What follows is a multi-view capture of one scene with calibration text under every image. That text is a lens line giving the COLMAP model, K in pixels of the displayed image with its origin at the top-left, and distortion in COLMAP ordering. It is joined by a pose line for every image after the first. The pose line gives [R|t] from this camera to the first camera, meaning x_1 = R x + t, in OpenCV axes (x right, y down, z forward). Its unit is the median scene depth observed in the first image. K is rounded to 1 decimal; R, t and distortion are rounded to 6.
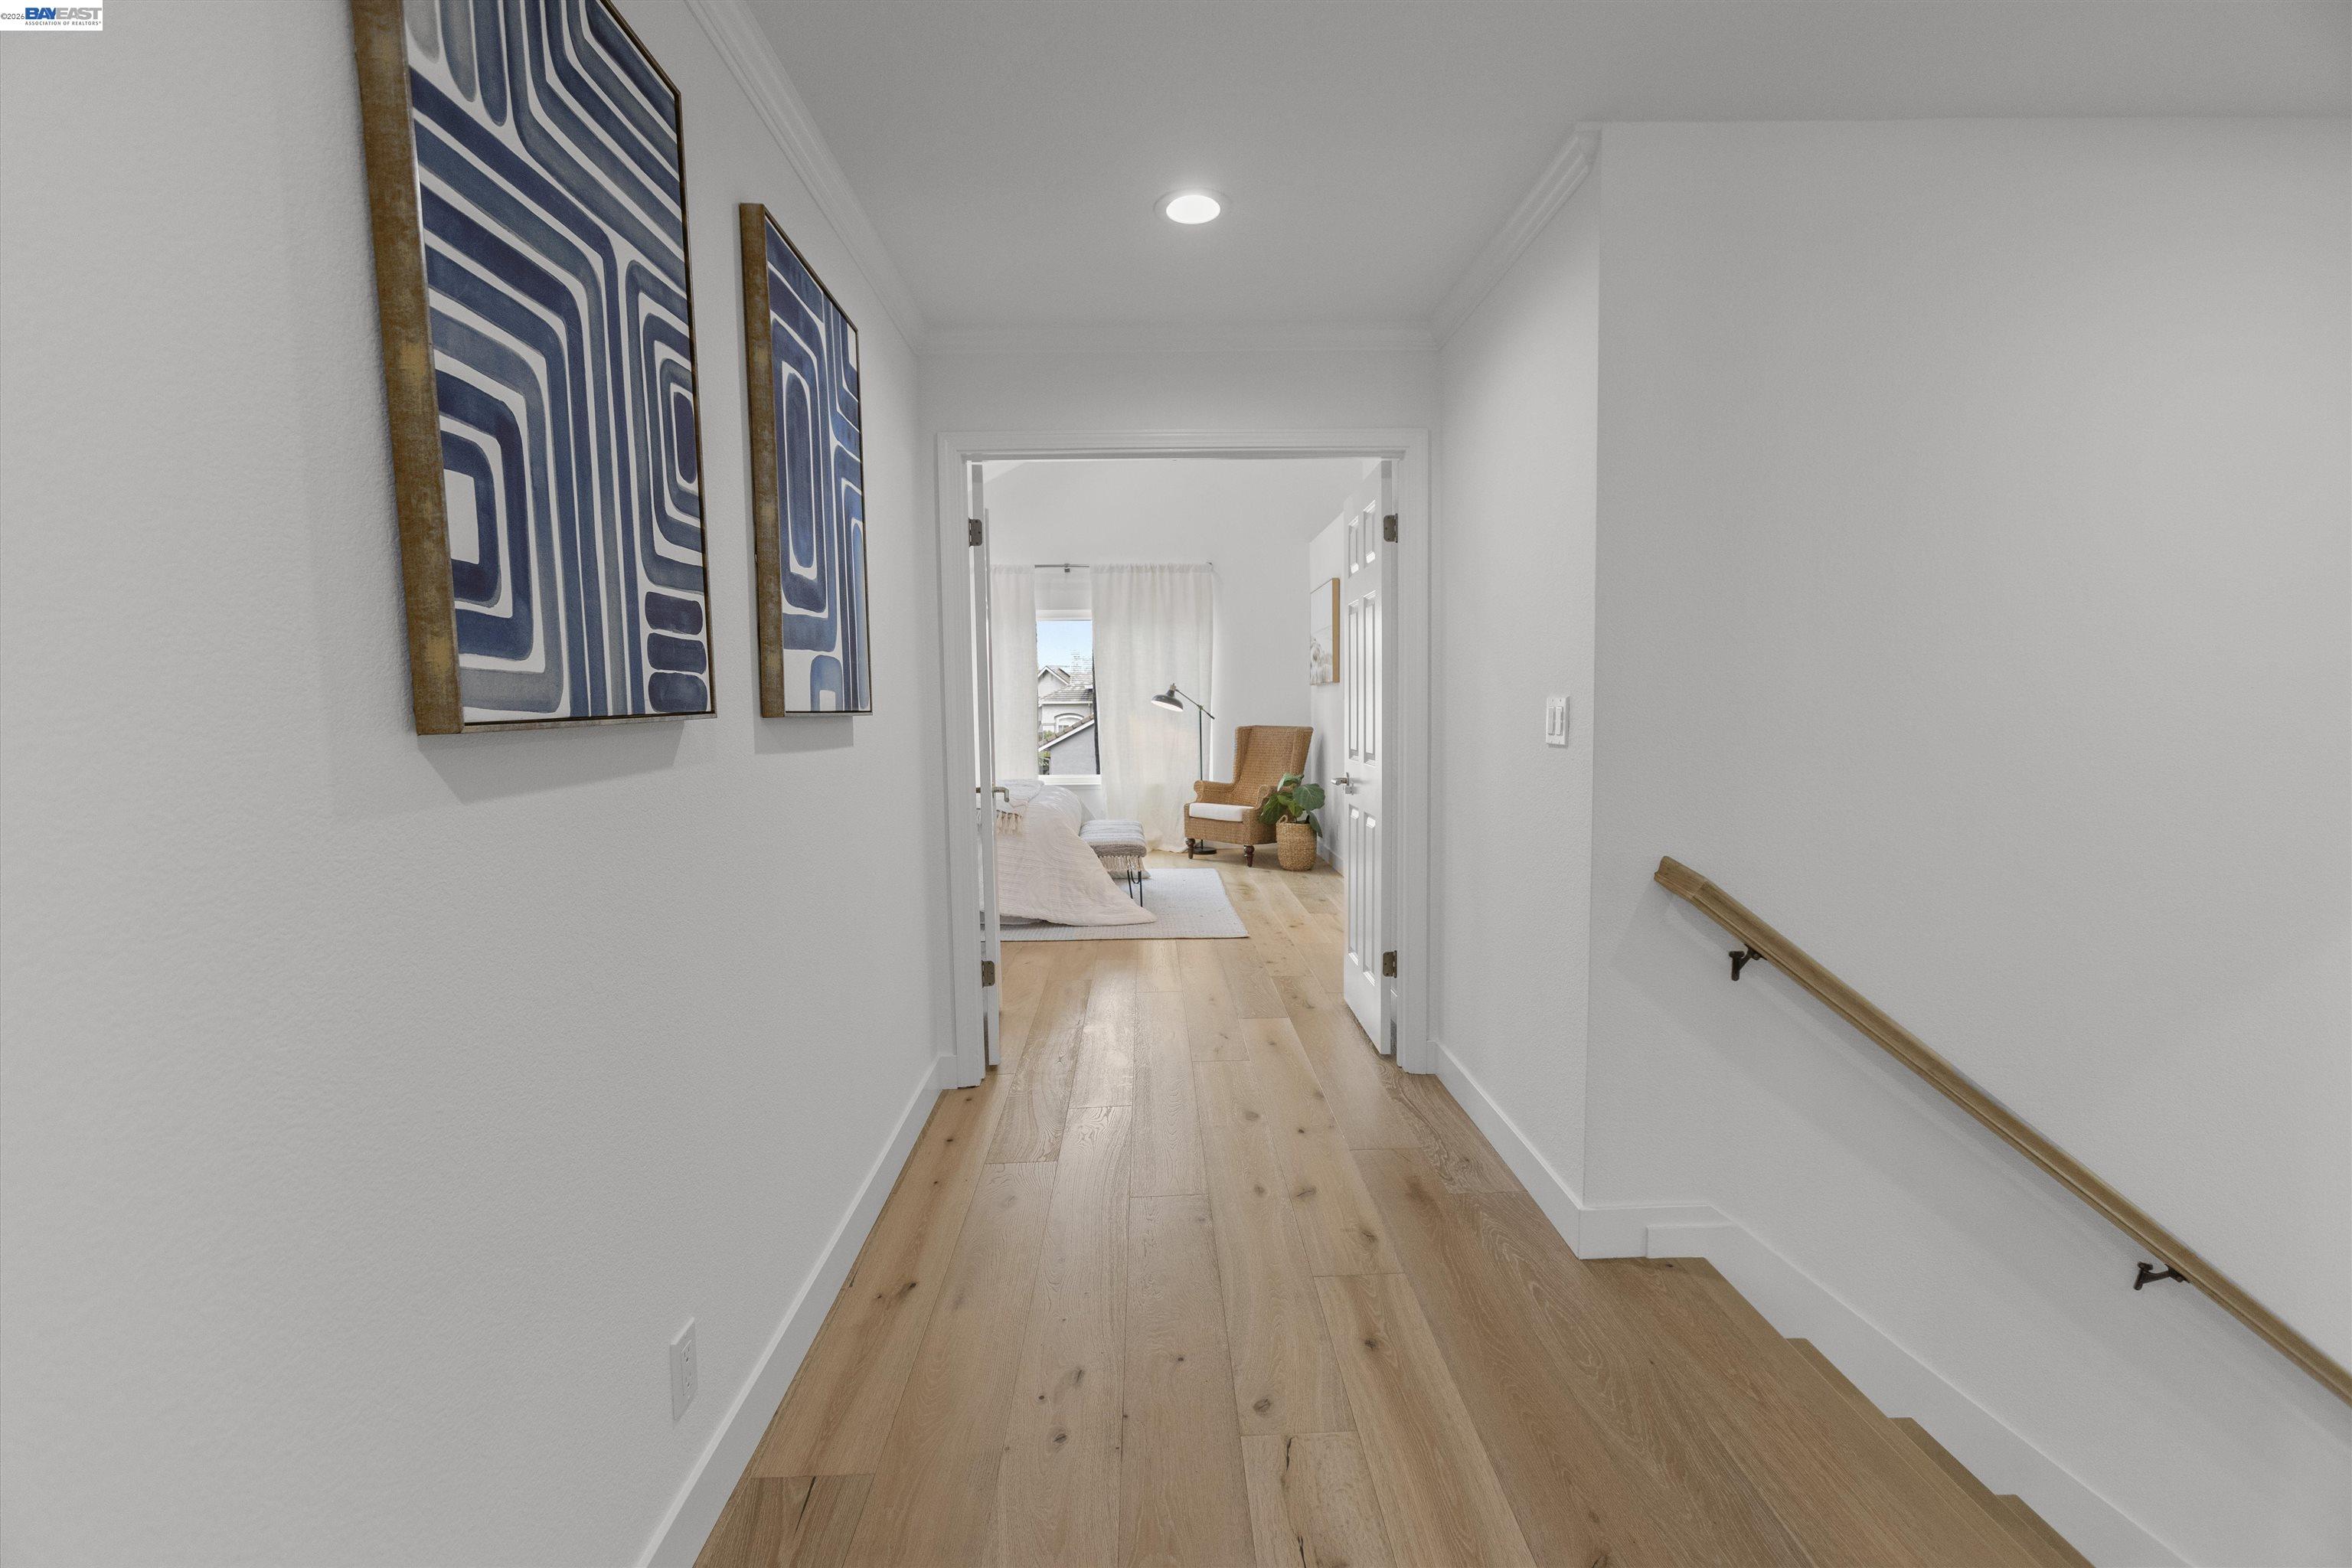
lens RADIAL K [[1048.6, 0, 1184.8], [0, 1048.6, 785.2], [0, 0, 1]] dist [-0.004374, -0.000229]
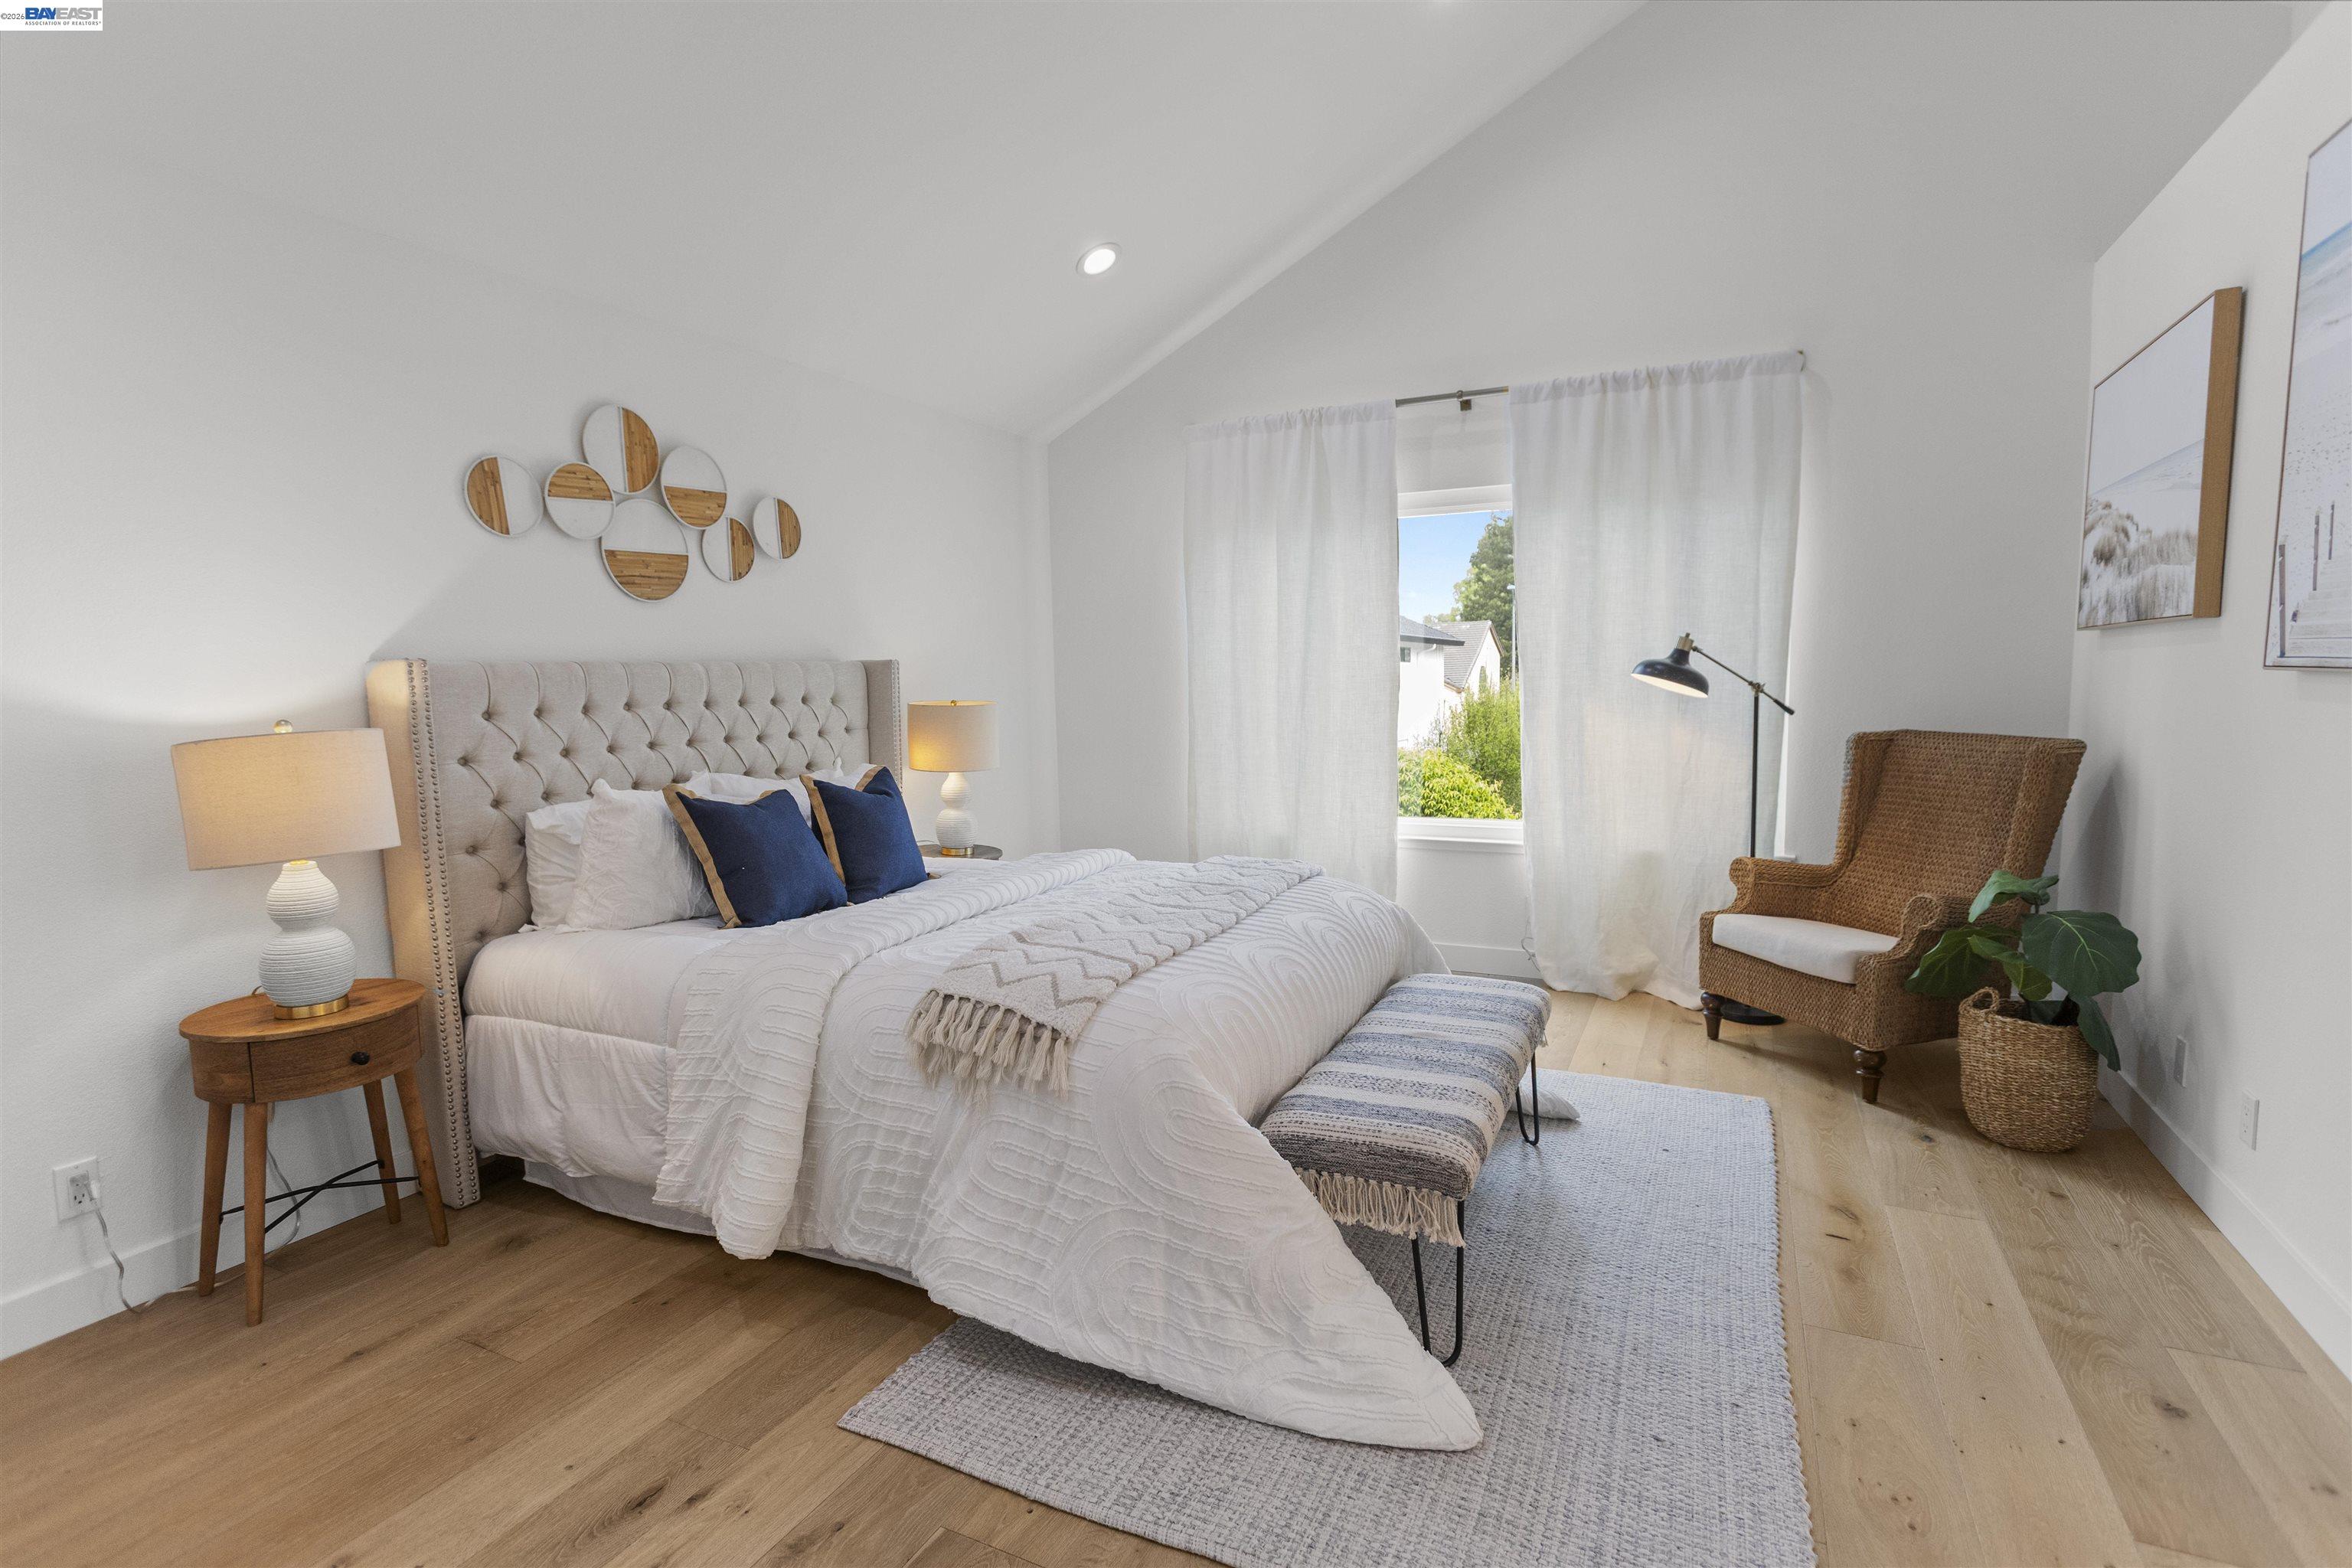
lens RADIAL K [[1122.4, 0, 1187.5], [0, 1122.4, 795.0], [0, 0, 1]] dist [0.000342, 0.001067]
pose [[0.881151, 0.042695, -0.470903, 0.029315], [-0.027314, 0.998848, 0.039452, -0.044063], [0.472045, -0.021901, 0.881302, 0.502516]]
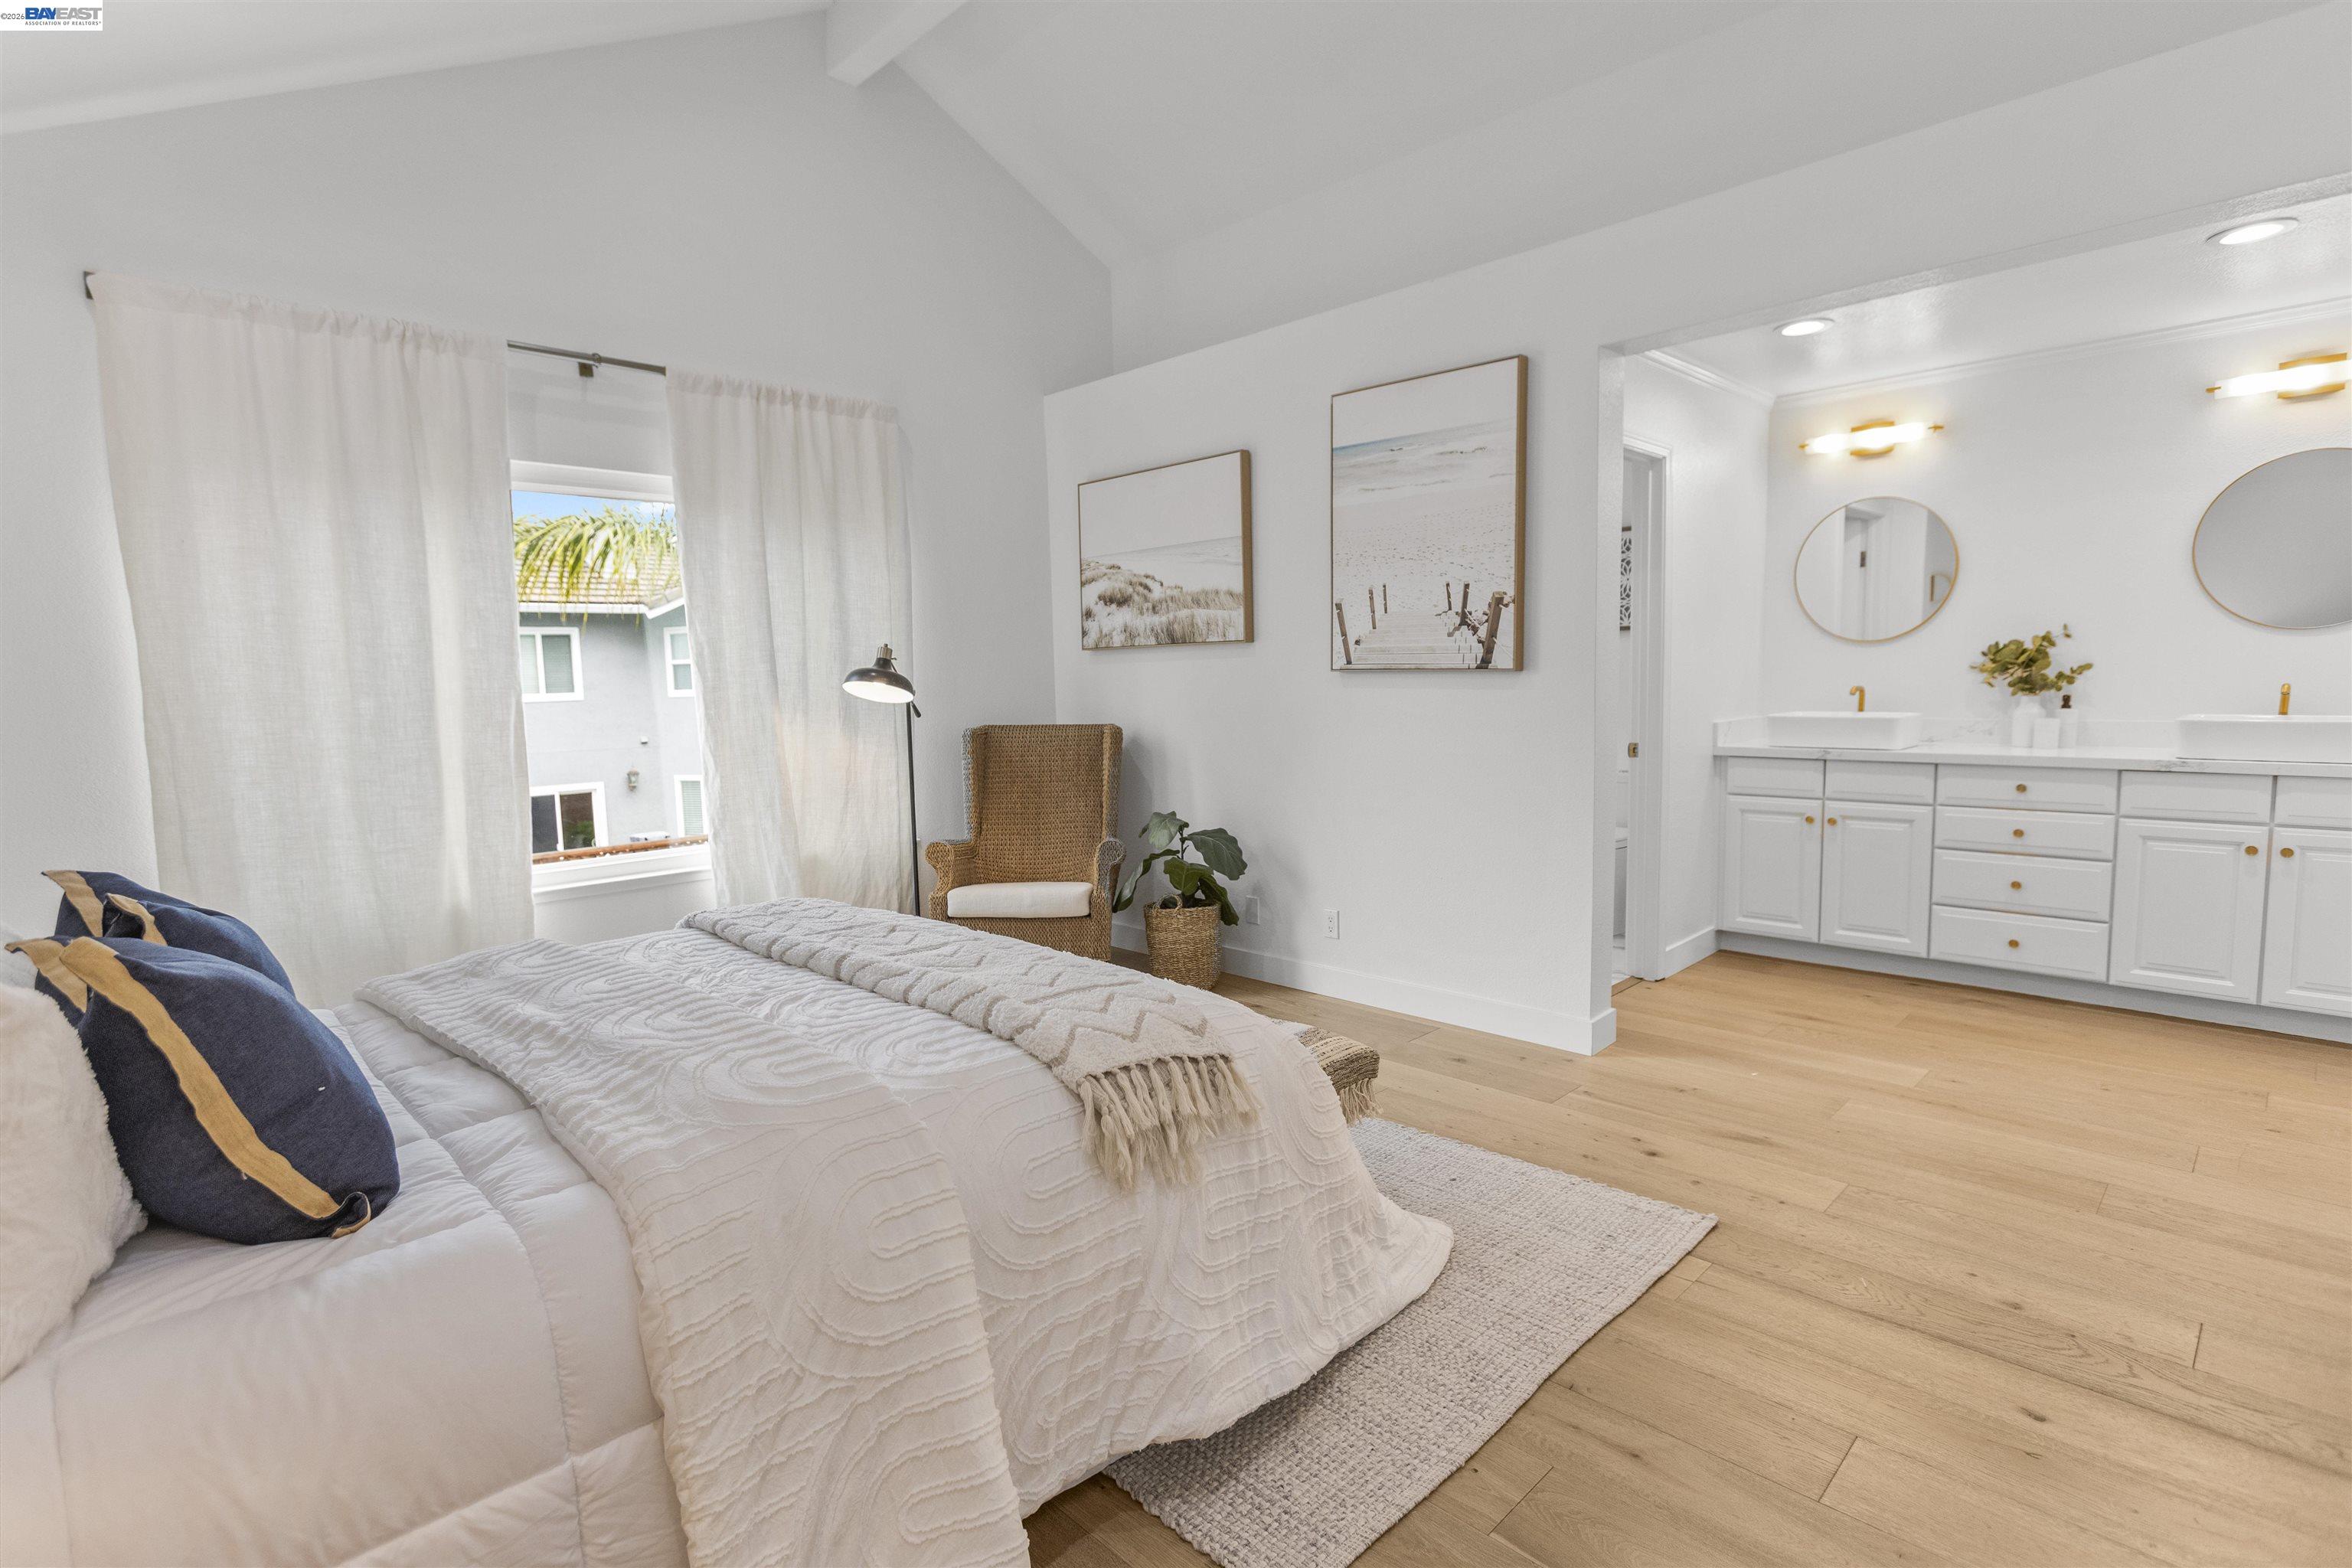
lens RADIAL K [[1129.4, 0, 1176.0], [0, 1129.4, 784.0], [0, 0, 1]] dist [-0.000934, 0.000473]
pose [[0.744062, -0.076115, 0.663761, -0.262160], [0.070729, 0.996880, 0.035030, -0.043774], [-0.664356, 0.020883, 0.747124, 0.544099]]
